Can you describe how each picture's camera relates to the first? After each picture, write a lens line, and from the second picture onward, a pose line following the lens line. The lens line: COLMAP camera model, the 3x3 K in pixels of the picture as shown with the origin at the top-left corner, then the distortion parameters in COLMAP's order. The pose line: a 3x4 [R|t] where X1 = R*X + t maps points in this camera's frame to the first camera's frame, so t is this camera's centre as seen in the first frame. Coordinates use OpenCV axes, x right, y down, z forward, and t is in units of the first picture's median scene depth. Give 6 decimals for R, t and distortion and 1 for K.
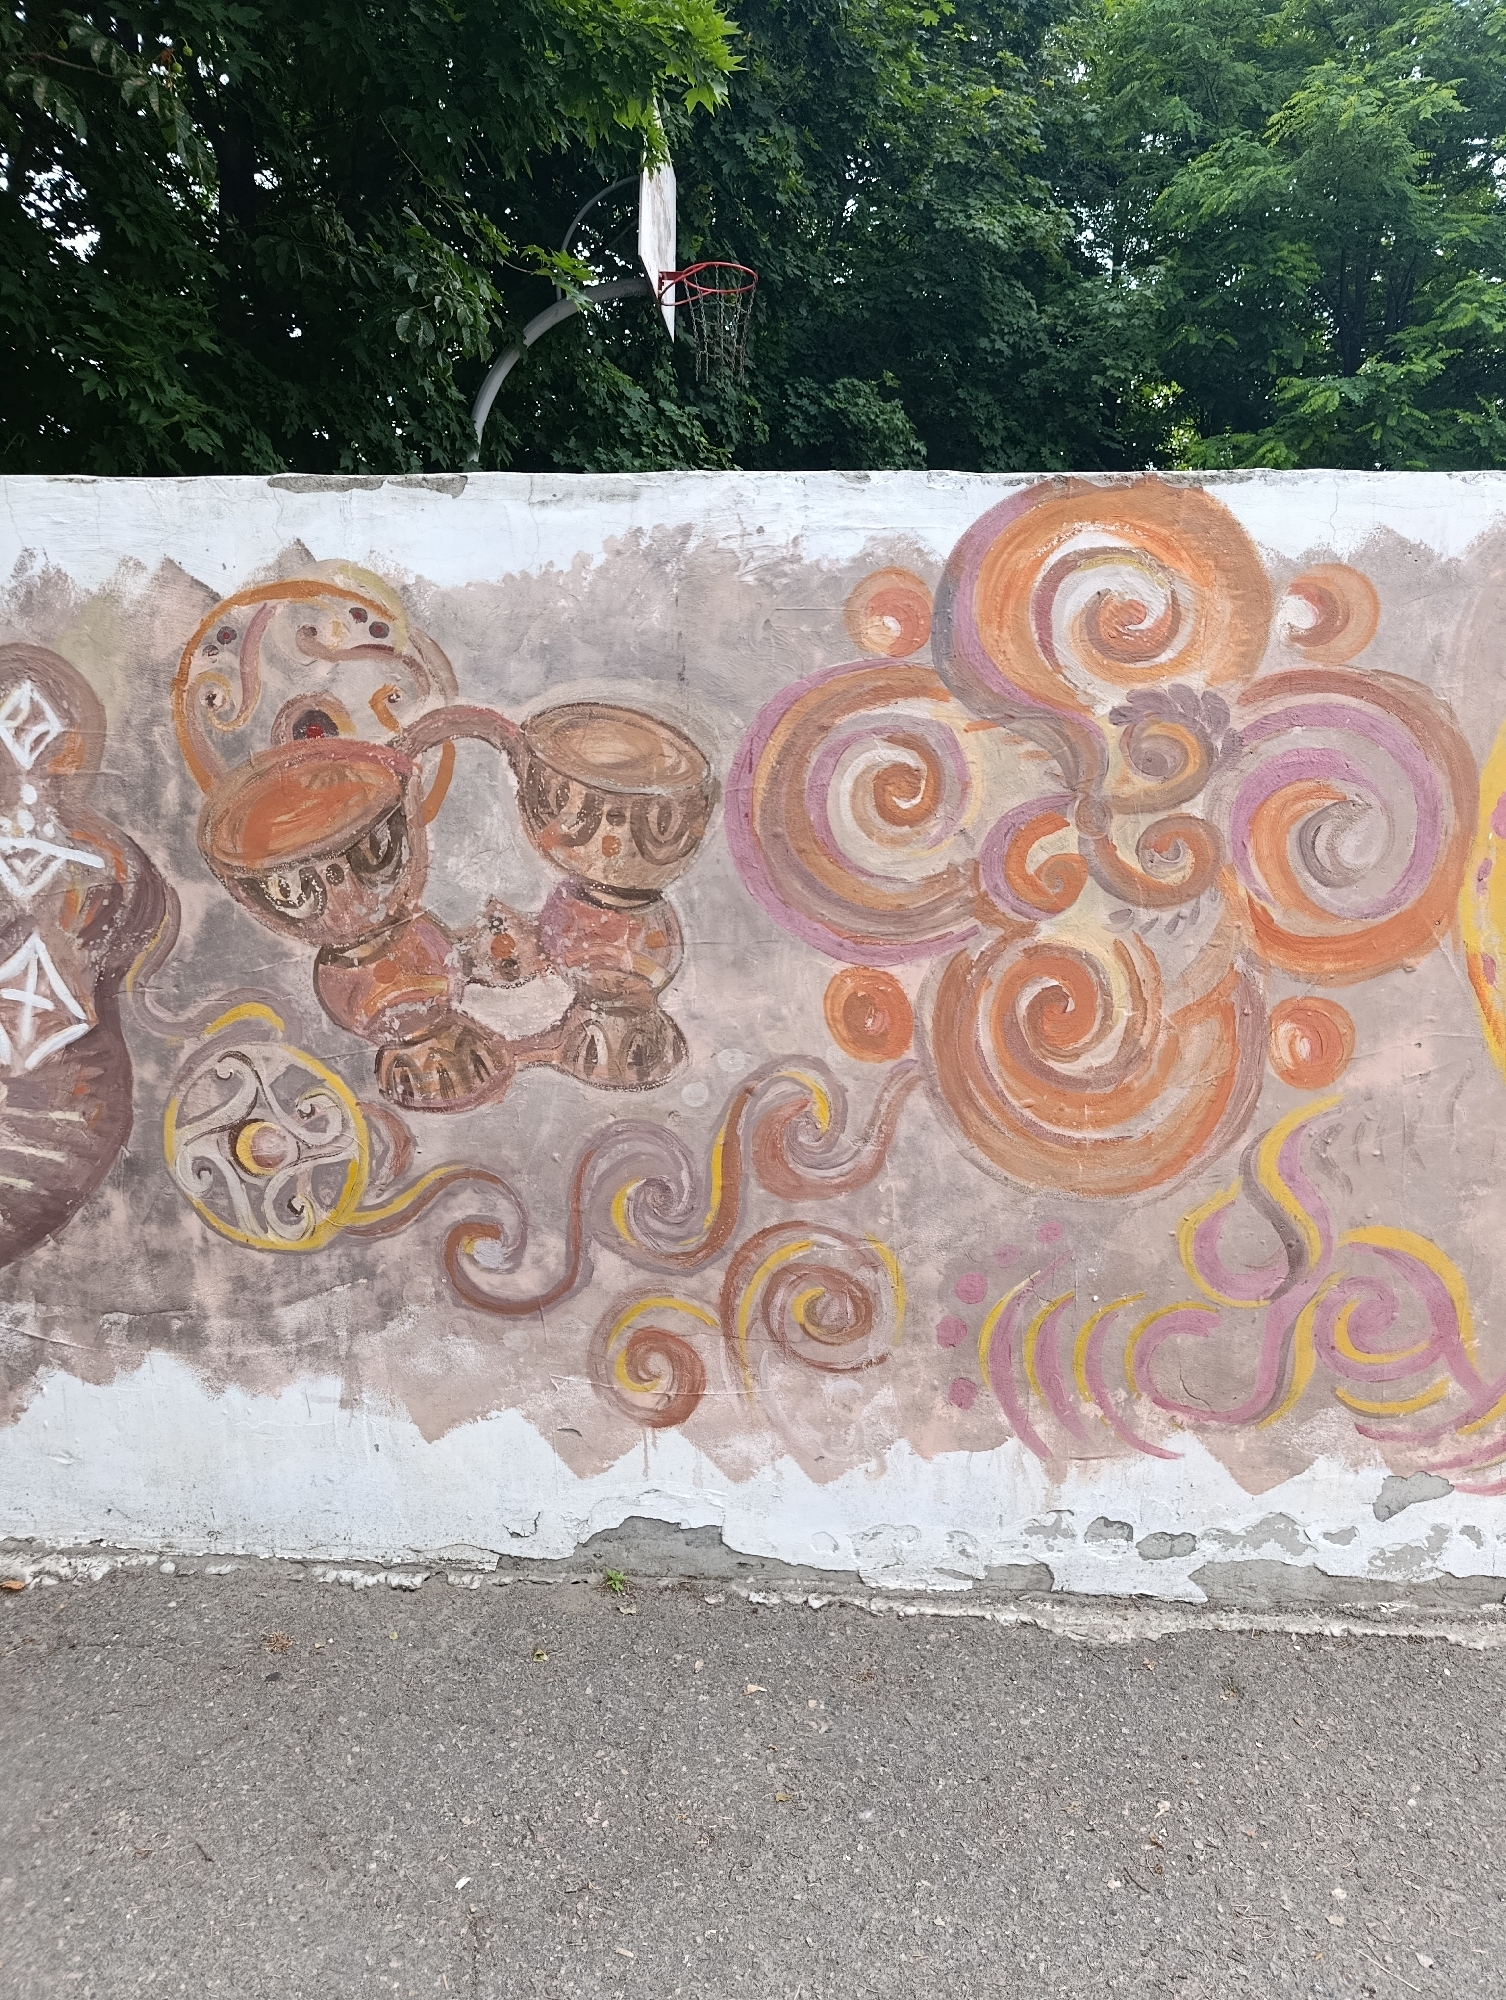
lens RADIAL K [[1368.4, 0, 760.3], [0, 1368.4, 1011.7], [0, 0, 1]] dist [0.032320, -0.050446]
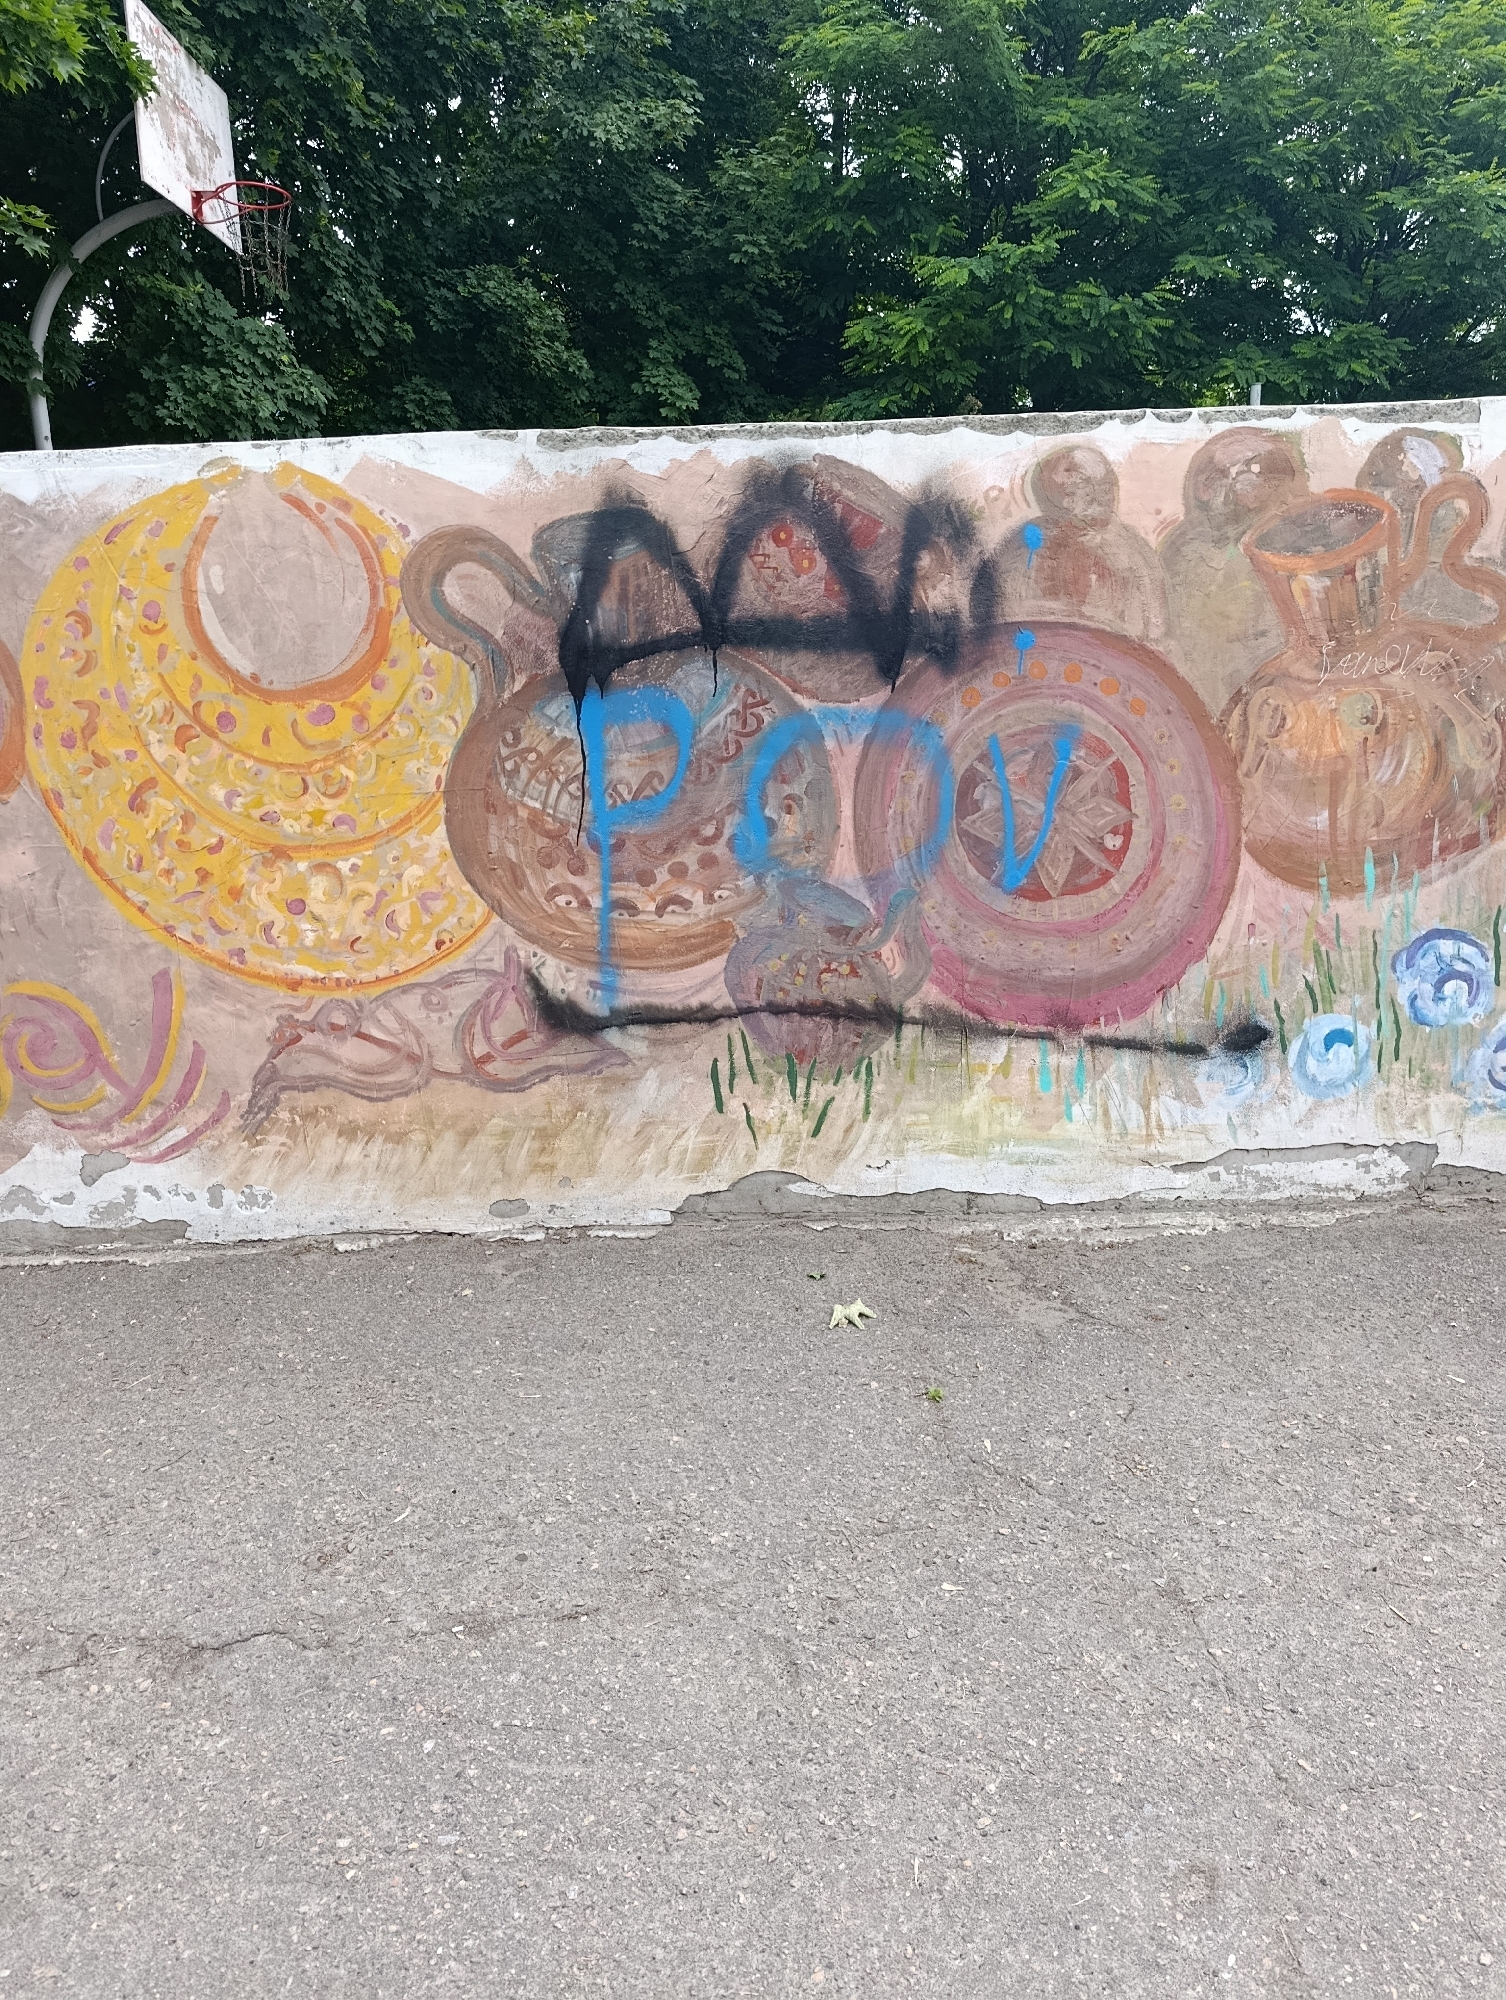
lens RADIAL K [[1368.4, 0, 737.4], [0, 1368.4, 1000.6], [0, 0, 1]] dist [0.032320, -0.050446]
pose [[0.997525, -0.055868, 0.042695, 0.446273], [0.052734, 0.996059, 0.071318, 0.044200], [-0.046511, -0.068890, 0.996539, -0.191801]]
